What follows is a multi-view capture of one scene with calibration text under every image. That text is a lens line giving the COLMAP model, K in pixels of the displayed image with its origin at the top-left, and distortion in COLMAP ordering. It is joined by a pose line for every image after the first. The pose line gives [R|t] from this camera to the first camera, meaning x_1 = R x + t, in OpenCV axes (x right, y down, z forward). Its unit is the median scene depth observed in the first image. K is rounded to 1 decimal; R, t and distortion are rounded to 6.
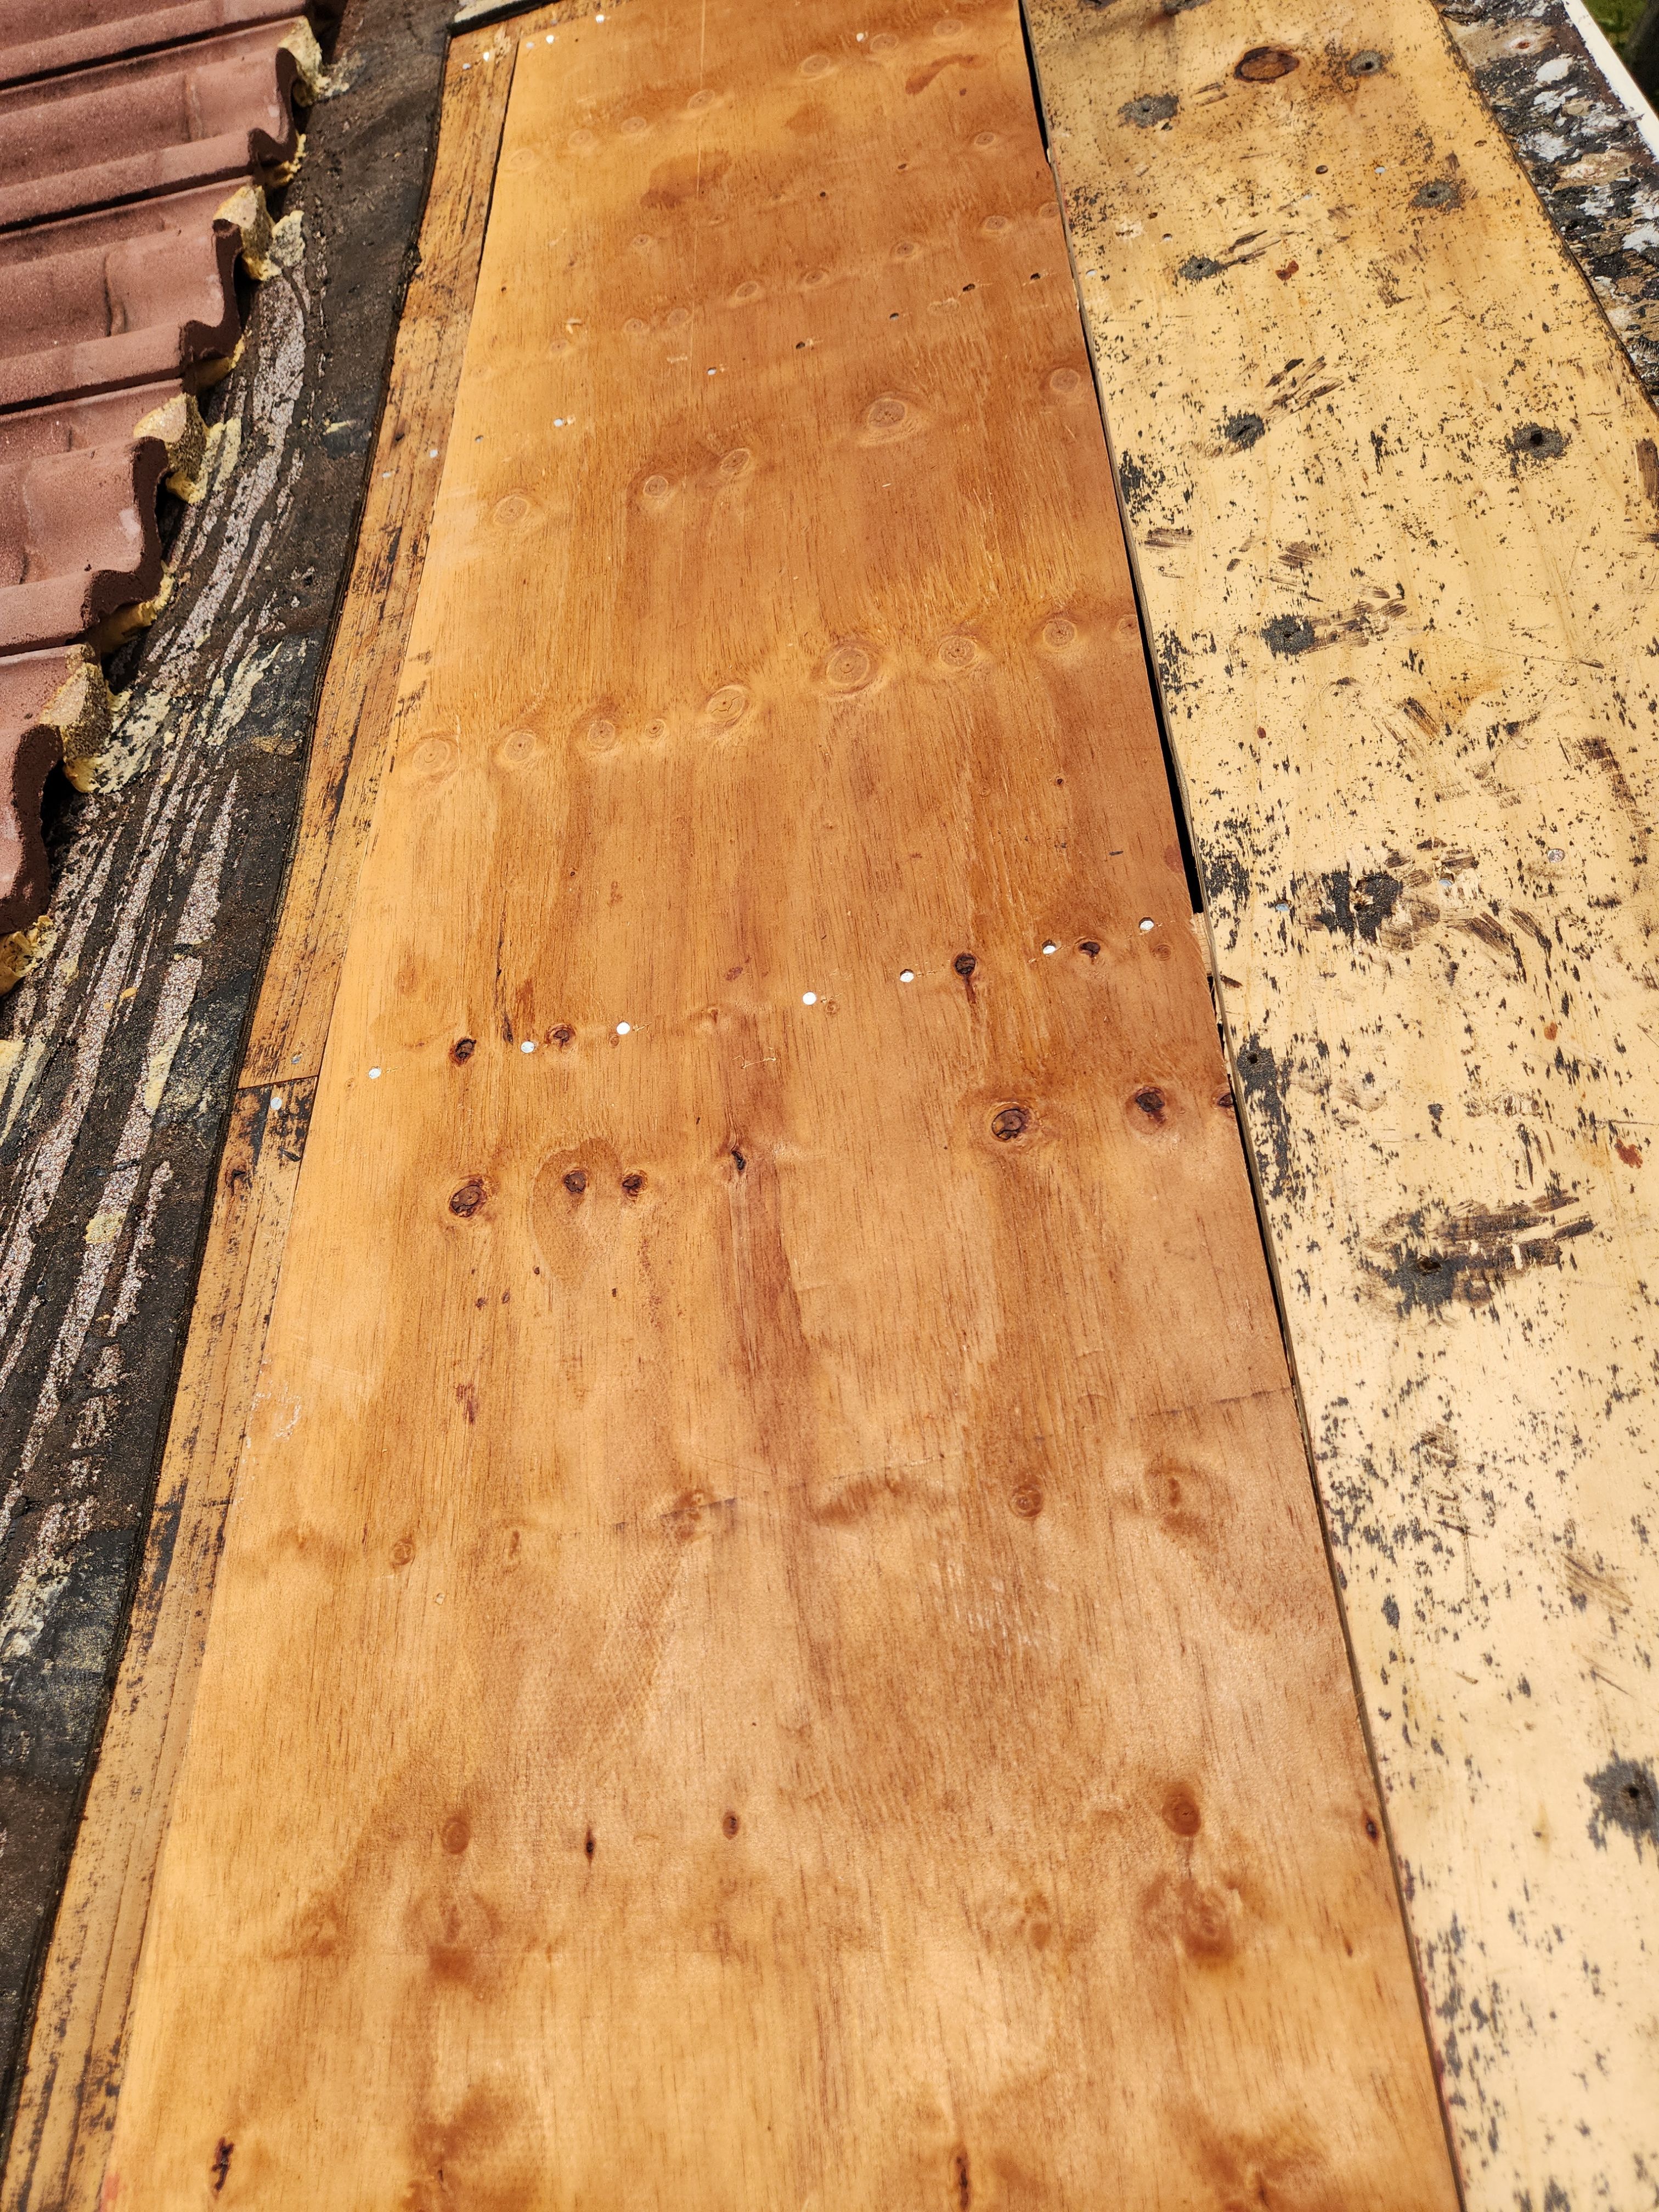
lens RADIAL K [[1476.9, 0, 827.4], [0, 1476.9, 1111.6], [0, 0, 1]] dist [0.070230, -0.062383]
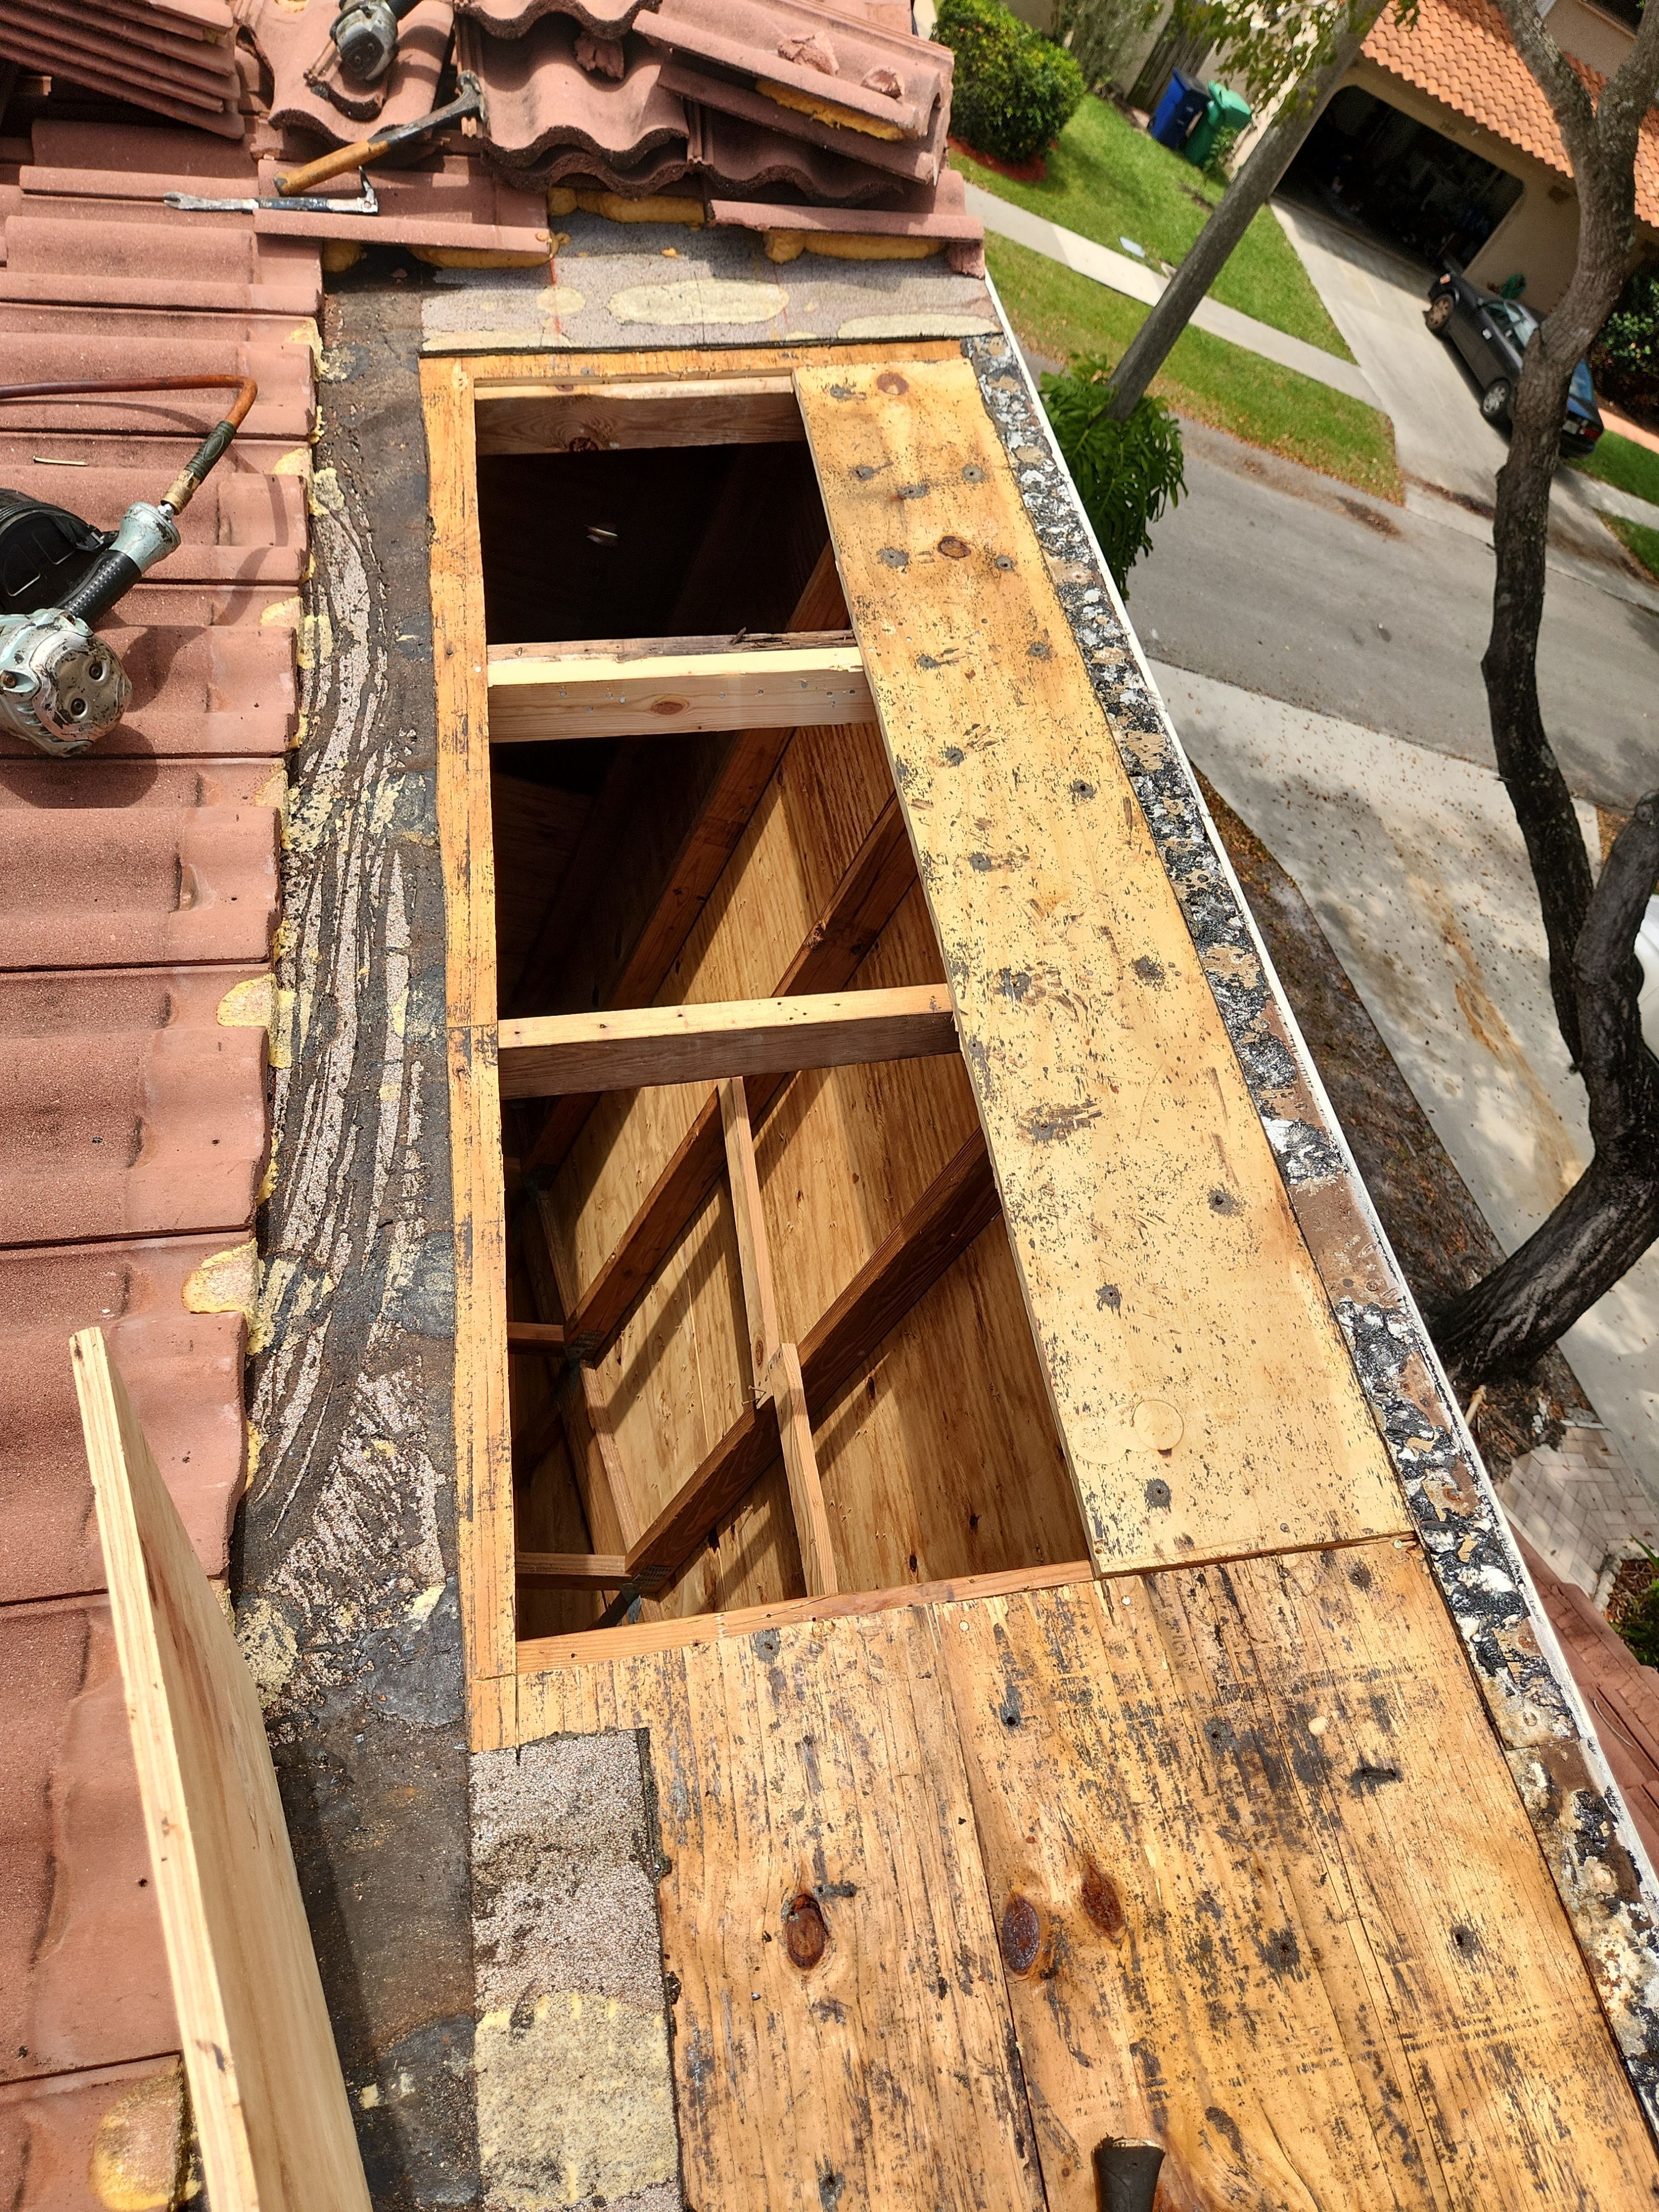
lens RADIAL K [[1476.9, 0, 849.1], [0, 1476.9, 1119.5], [0, 0, 1]] dist [0.070230, -0.062383]
pose [[0.940764, 0.069451, 0.331873, -0.609531], [-0.049001, 0.996370, -0.069605, 0.232417], [-0.335503, 0.049219, 0.940753, -1.026939]]
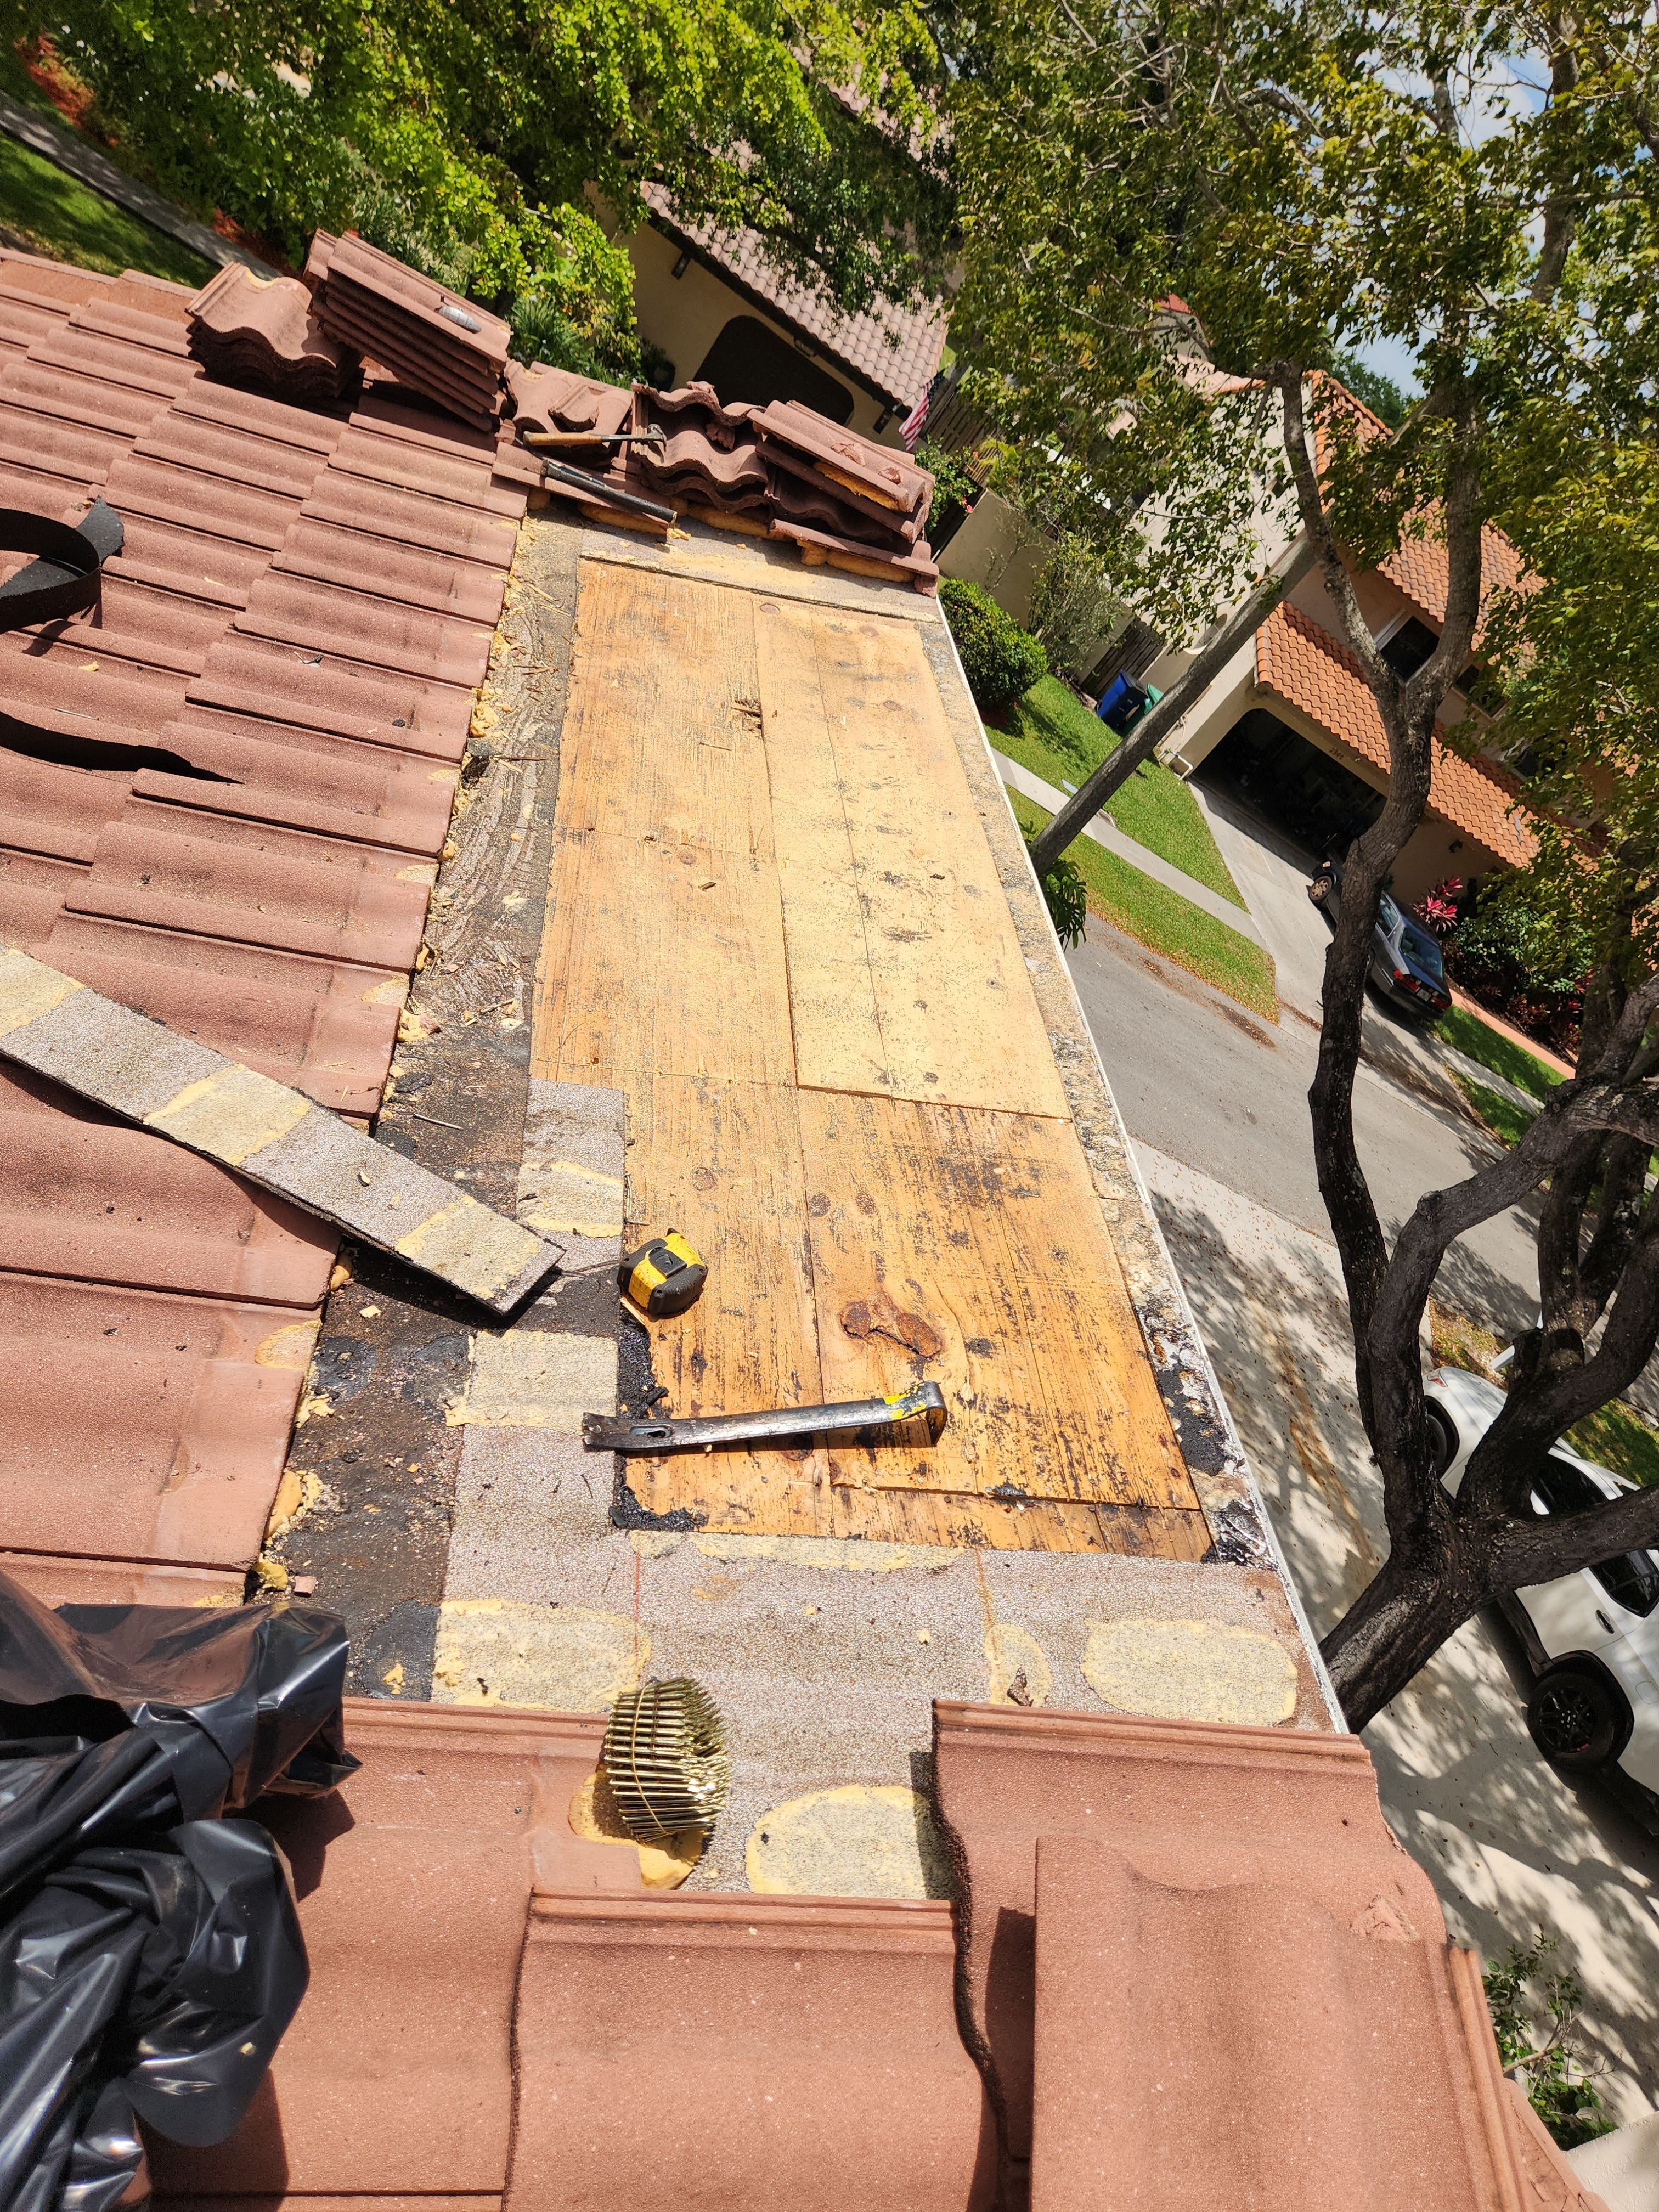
lens RADIAL K [[1476.9, 0, 838.4], [0, 1476.9, 1119.0], [0, 0, 1]] dist [0.070230, -0.062383]
pose [[0.884504, 0.324529, 0.335162, -0.810739], [-0.195761, 0.910281, -0.364783, 1.769910], [-0.423474, 0.257040, 0.868677, -2.016020]]
